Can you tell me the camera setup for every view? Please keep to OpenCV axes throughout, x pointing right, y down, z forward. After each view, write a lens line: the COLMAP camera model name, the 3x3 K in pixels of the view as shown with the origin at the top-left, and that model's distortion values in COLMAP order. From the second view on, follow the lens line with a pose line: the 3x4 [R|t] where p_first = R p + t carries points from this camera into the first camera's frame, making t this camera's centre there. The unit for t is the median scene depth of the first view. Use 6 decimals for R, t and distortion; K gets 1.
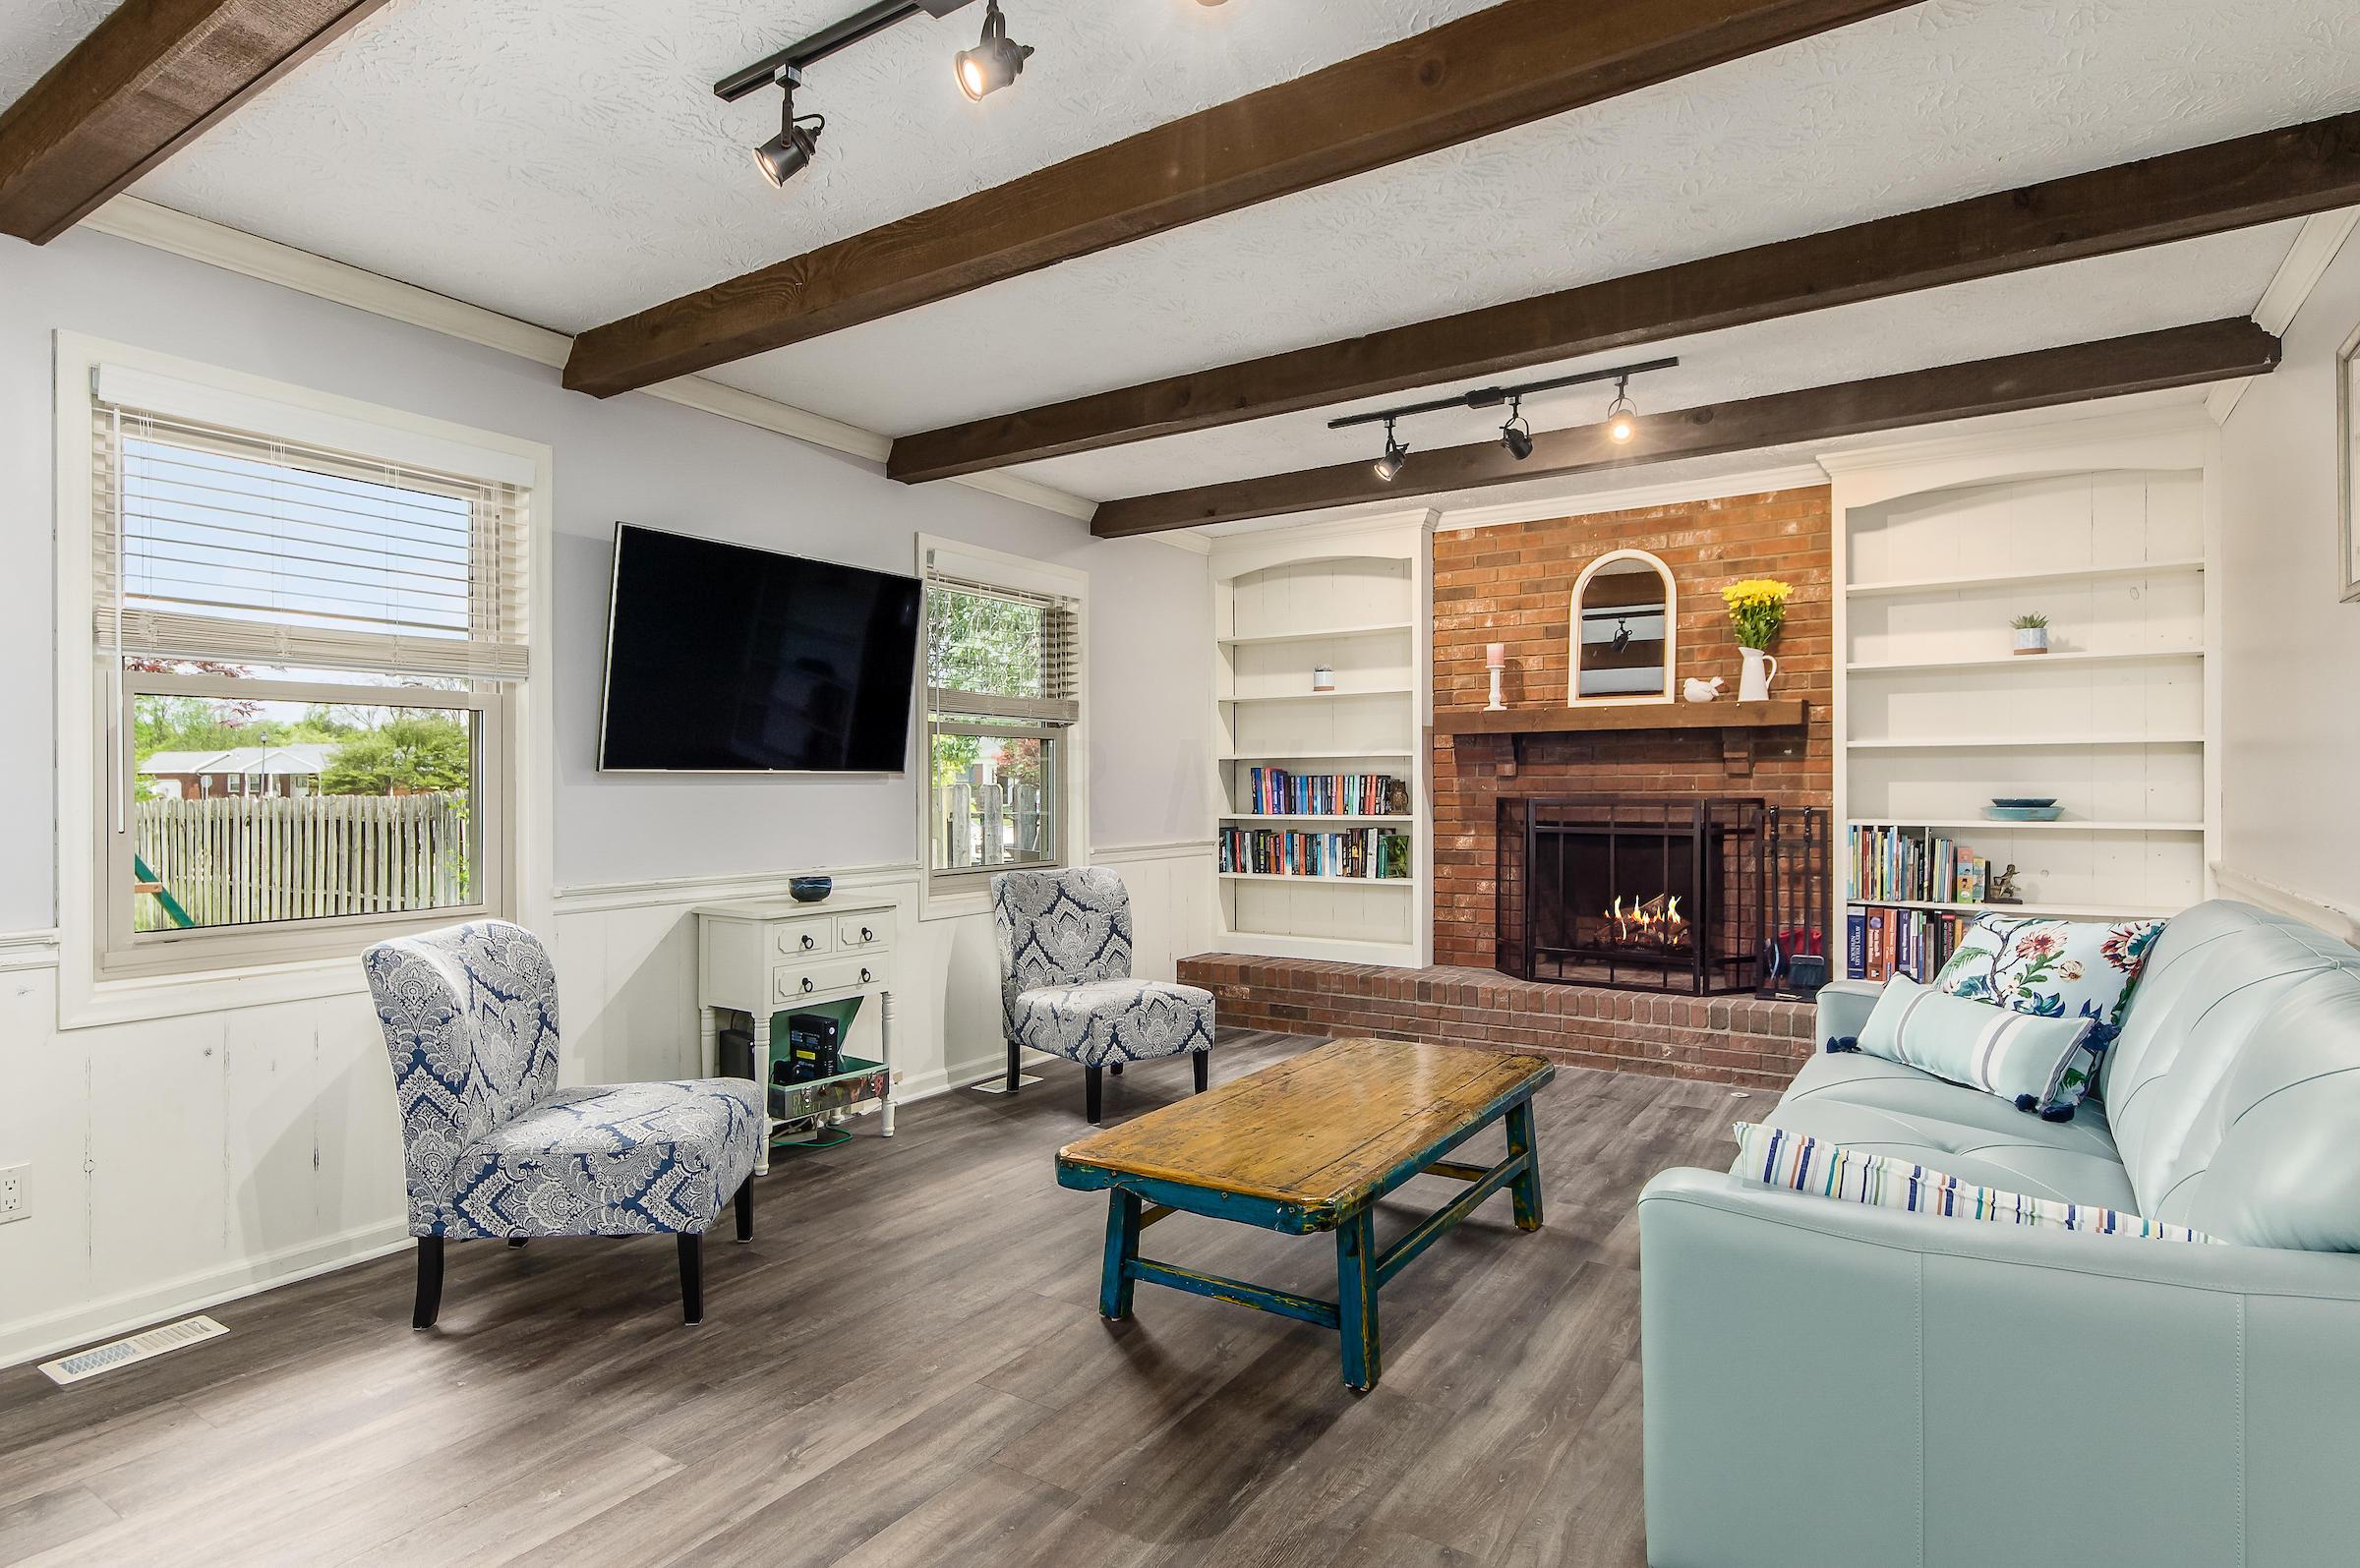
lens RADIAL K [[1266.1, 0, 1113.2], [0, 1266.1, 788.9], [0, 0, 1]] dist [0.000900, 0.000088]
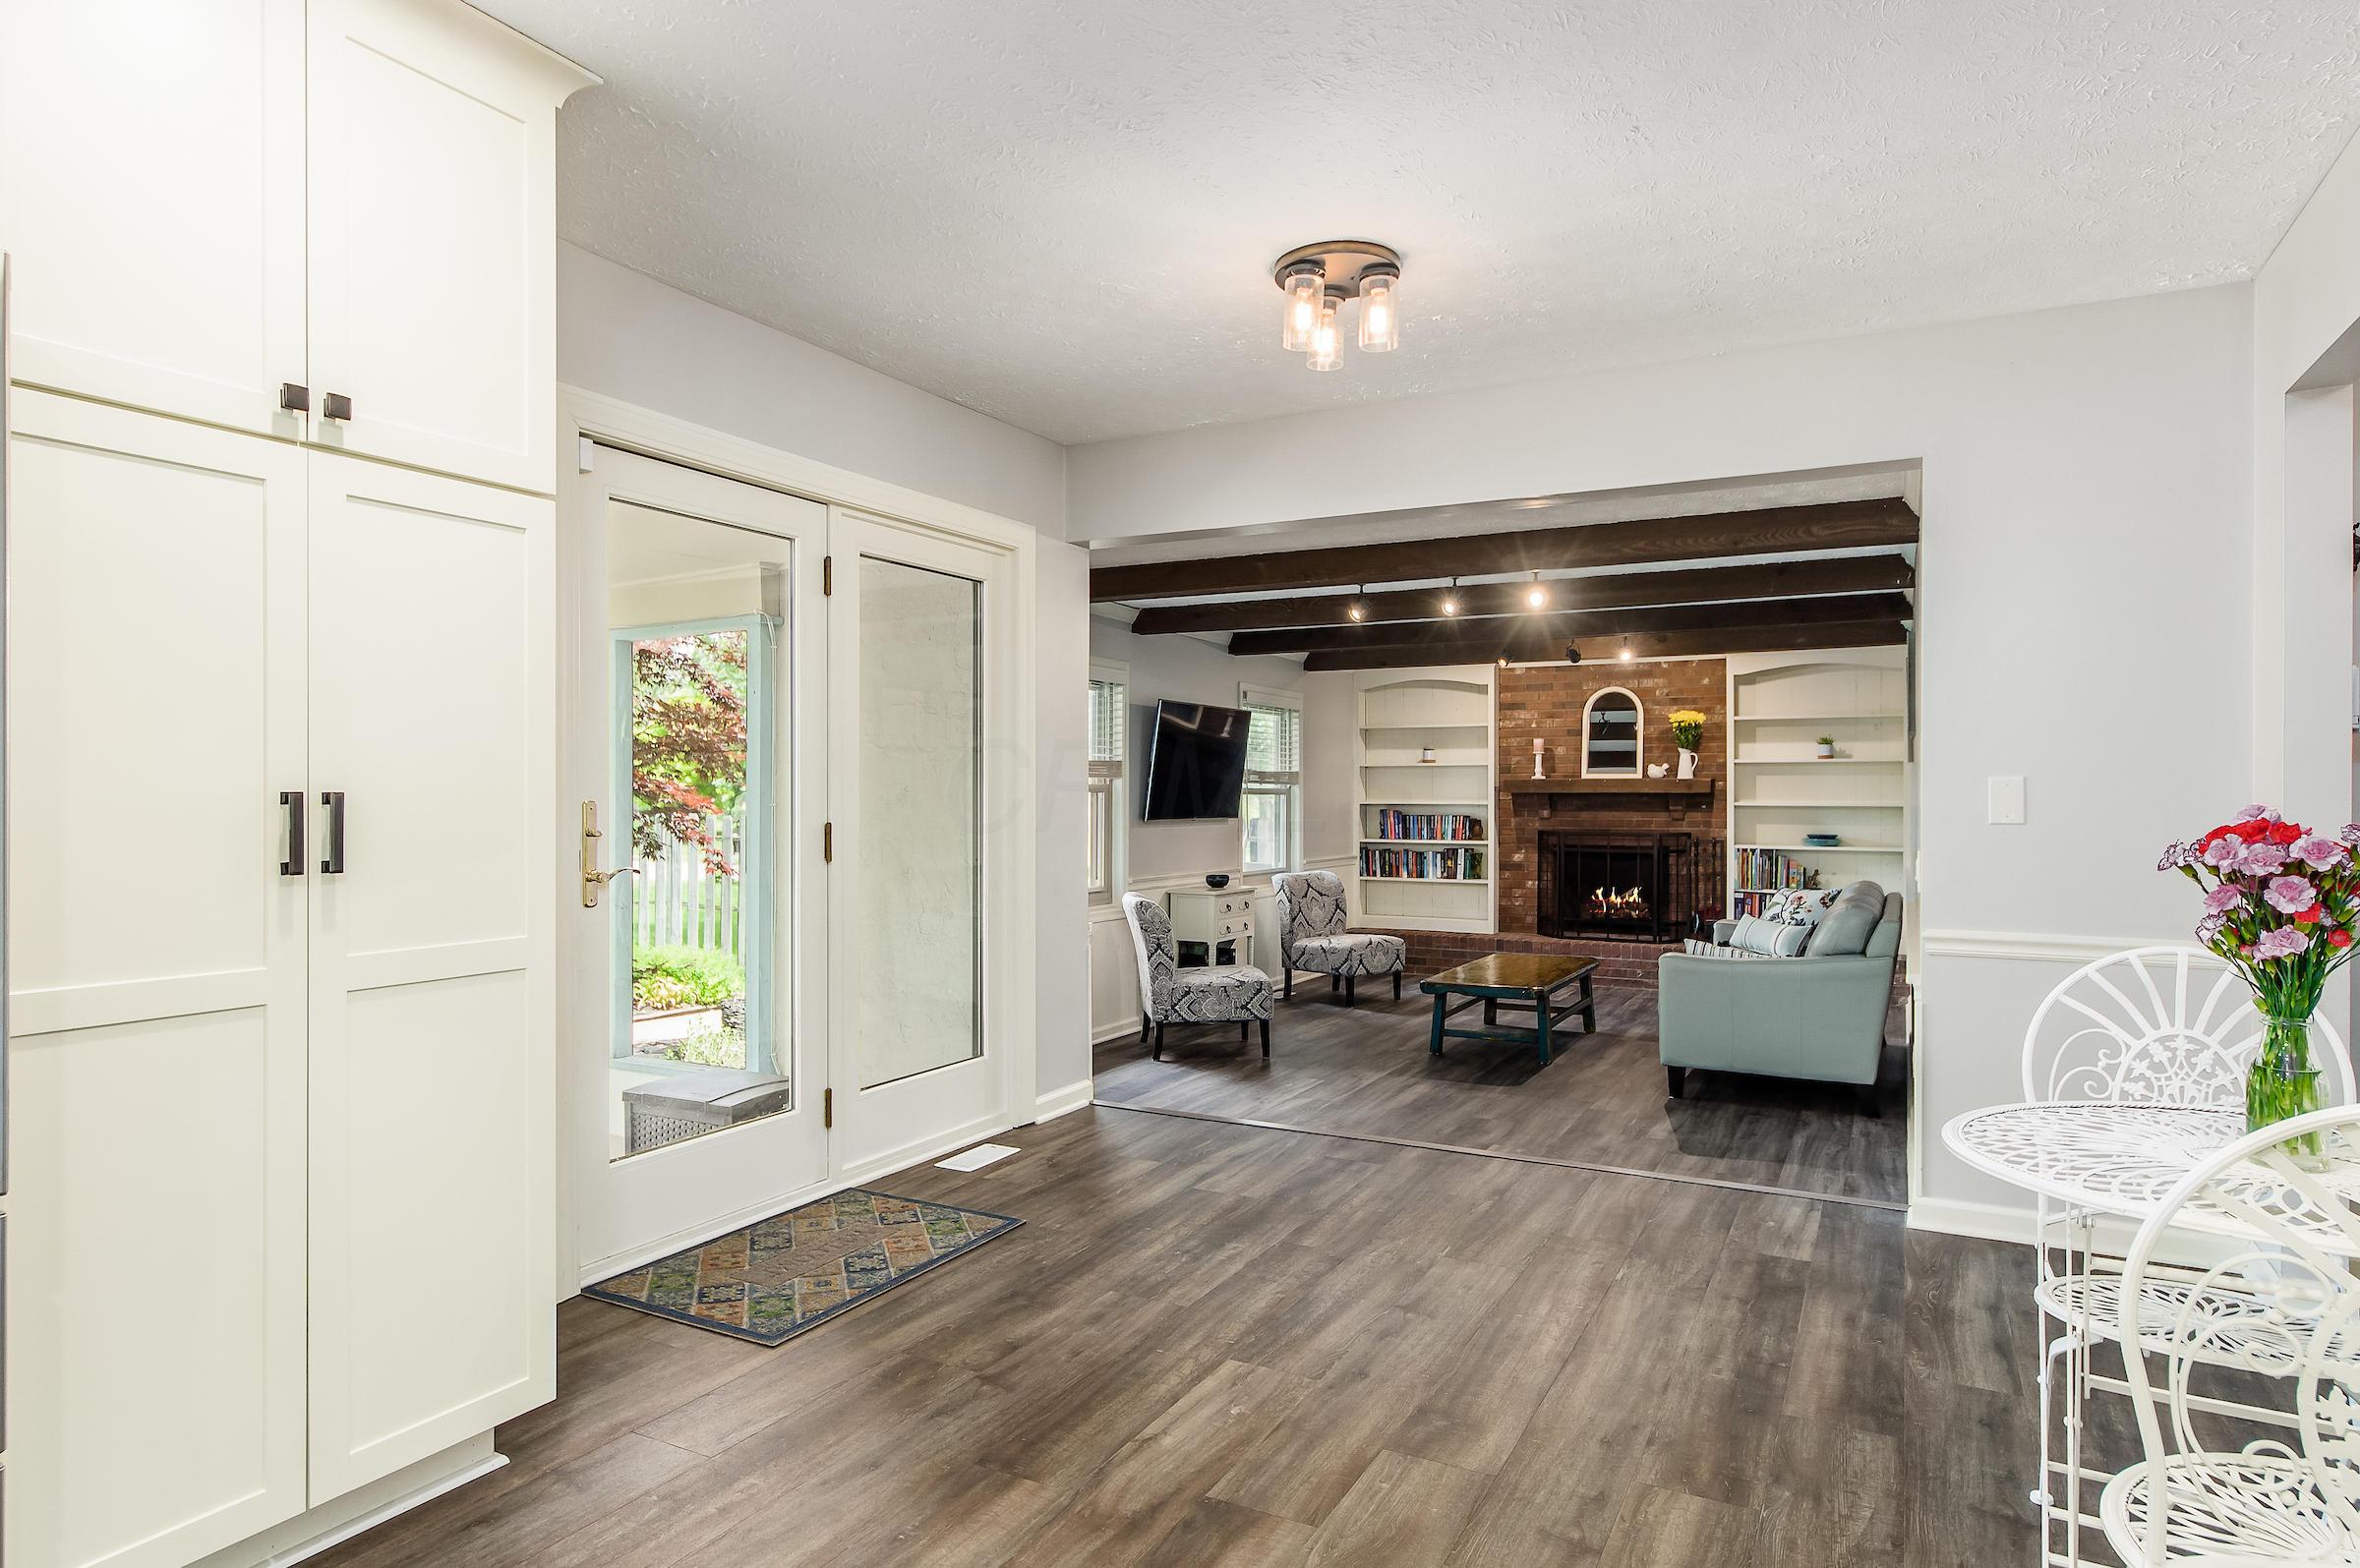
lens RADIAL K [[1344.3, 0, 1180.0], [0, 1344.3, 784.0], [0, 0, 1]] dist [0.000543, -0.000143]
pose [[0.993566, 0.008004, 0.112973, -0.397543], [-0.006608, 0.999897, -0.012726, -0.031120], [-0.113063, 0.011897, 0.993517, -0.766050]]
